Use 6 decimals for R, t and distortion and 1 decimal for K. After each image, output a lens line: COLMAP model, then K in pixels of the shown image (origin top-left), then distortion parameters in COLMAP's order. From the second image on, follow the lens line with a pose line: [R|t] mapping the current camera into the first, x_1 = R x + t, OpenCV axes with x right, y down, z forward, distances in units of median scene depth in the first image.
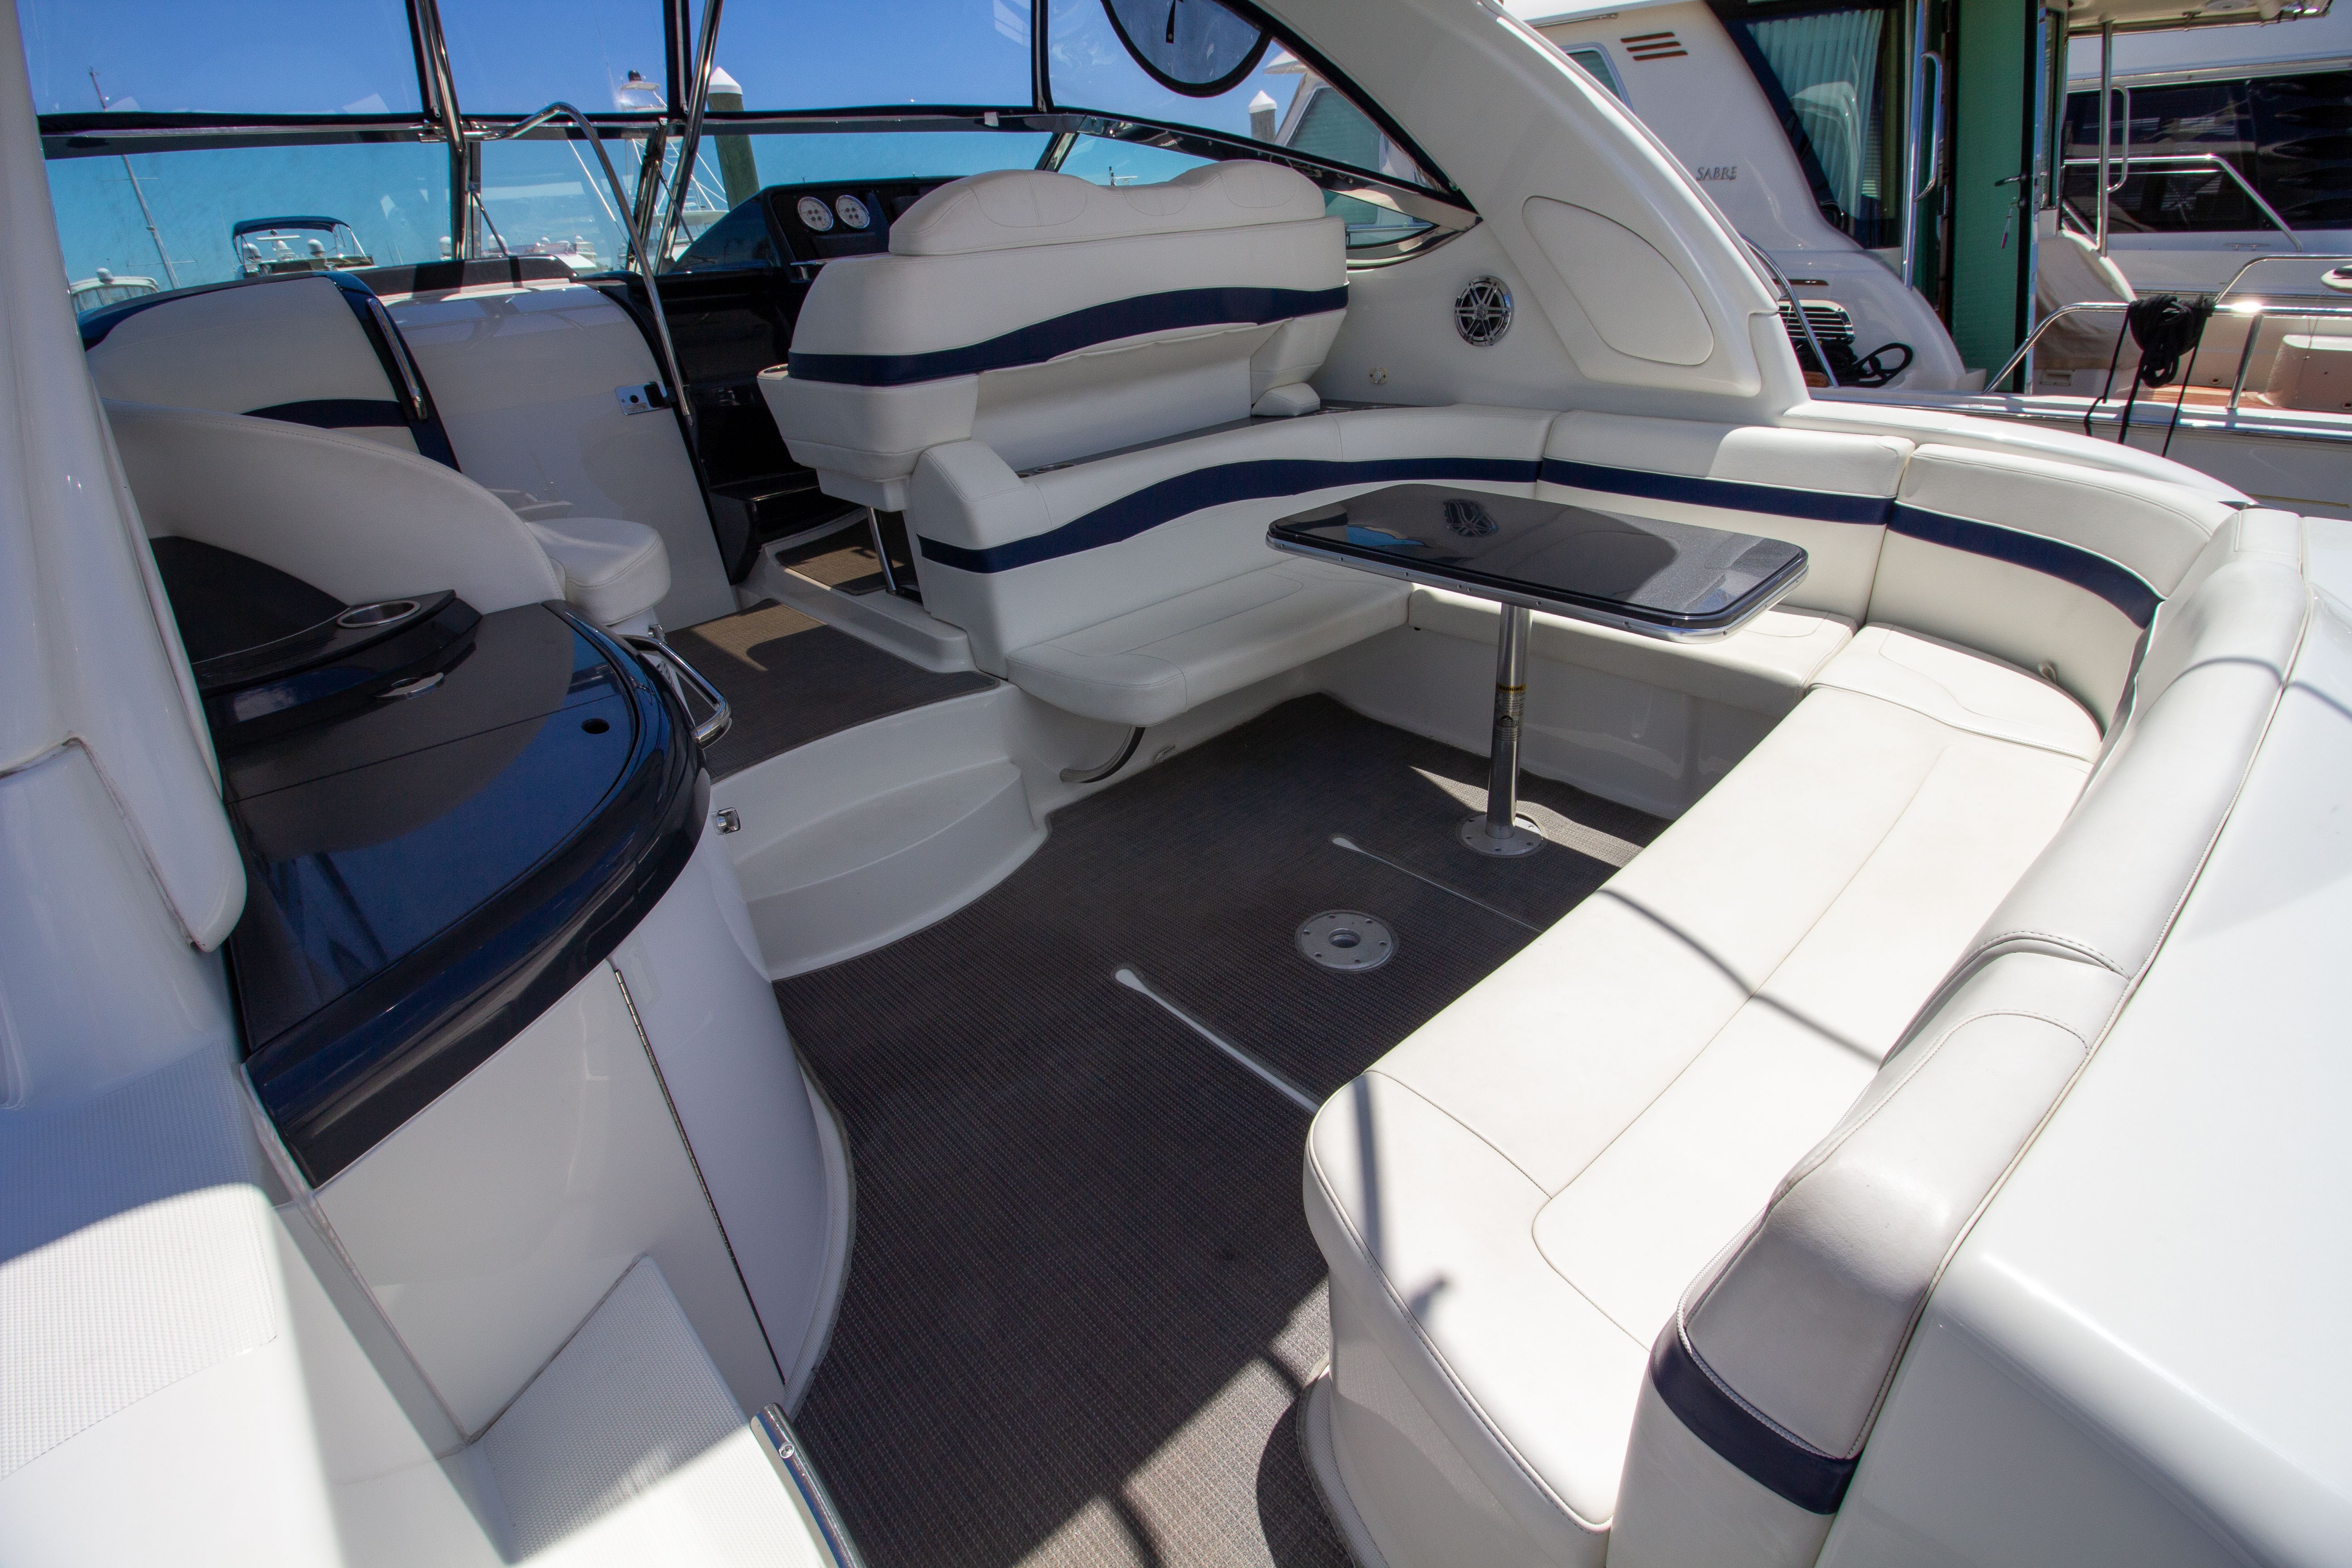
lens RADIAL K [[1056.2, 0, 1183.9], [0, 1056.2, 784.3], [0, 0, 1]] dist [0.003960, -0.025233]
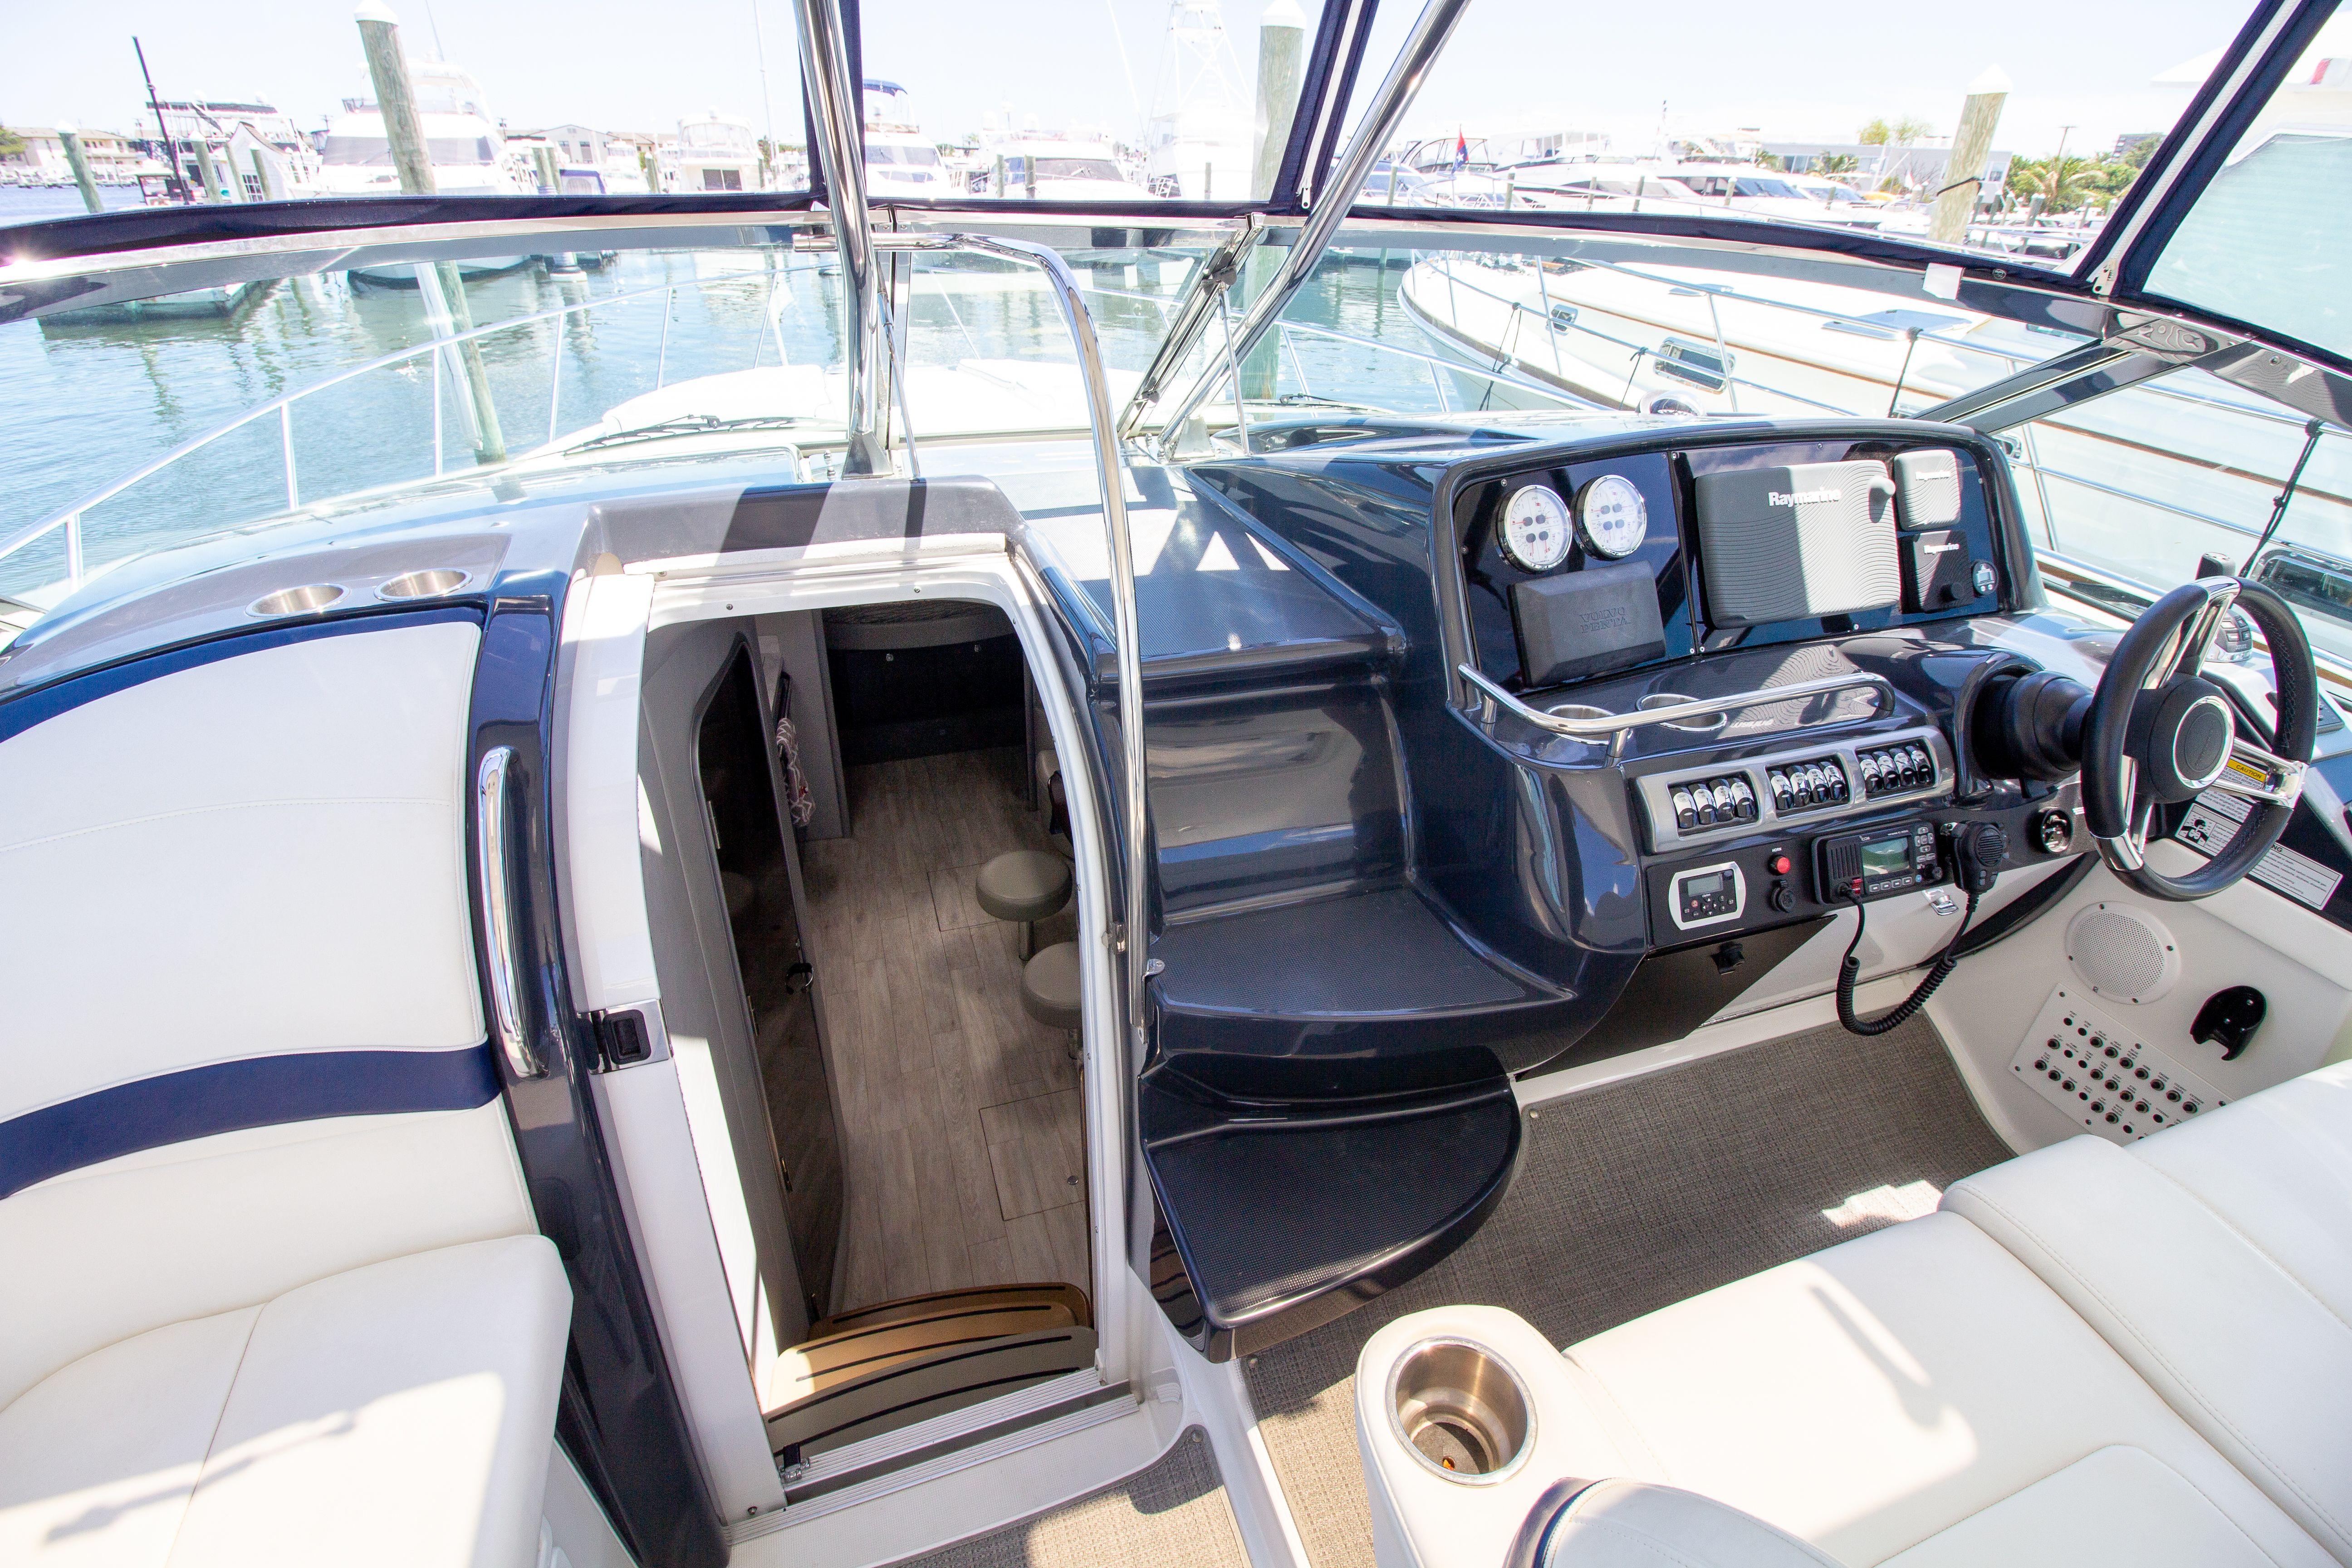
lens RADIAL K [[1093.5, 0, 1175.0], [0, 1093.5, 762.6], [0, 0, 1]] dist [0.003501, -0.015582]
pose [[0.906232, 0.277603, -0.318874, -0.325126], [-0.266666, 0.960594, 0.078407, -0.458509], [0.328074, 0.013978, 0.944549, 0.550328]]
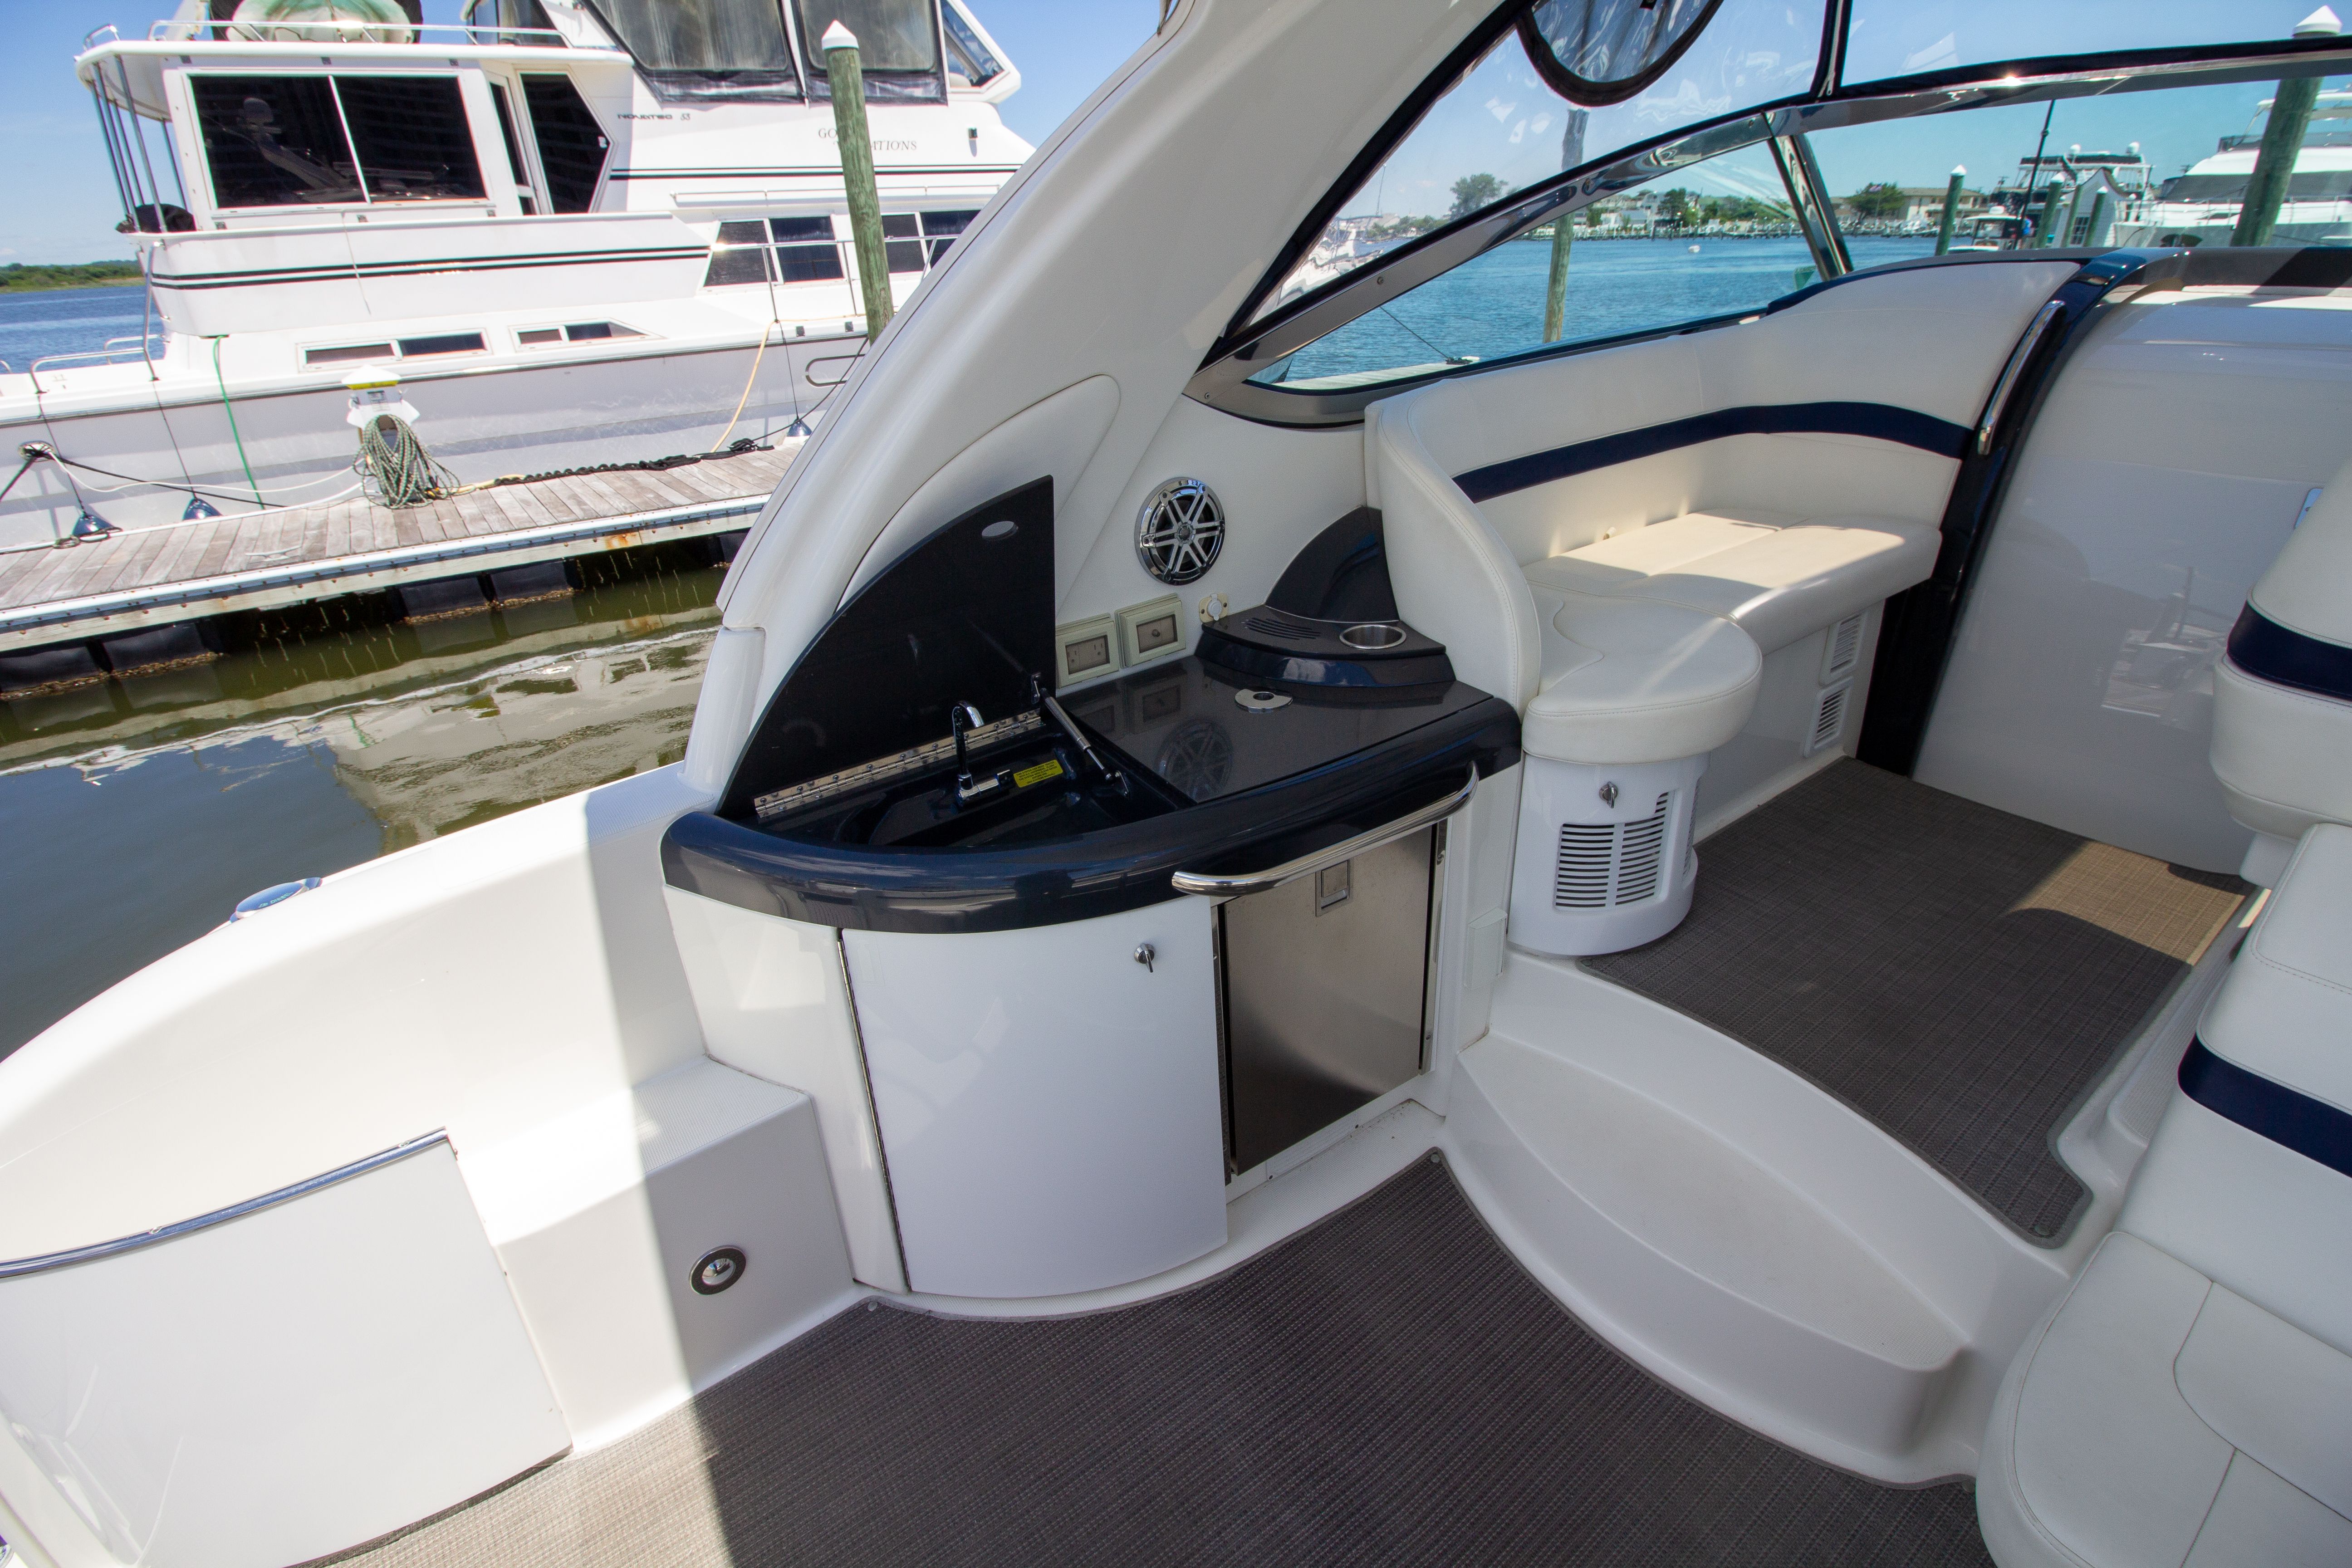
lens RADIAL K [[1085.4, 0, 1191.3], [0, 1085.4, 763.9], [0, 0, 1]] dist [0.001956, -0.015041]
pose [[-0.105658, 0.501256, -0.858824, 0.147470], [-0.415440, 0.762425, 0.496103, -0.263410], [0.903463, 0.409207, 0.127685, 0.351643]]
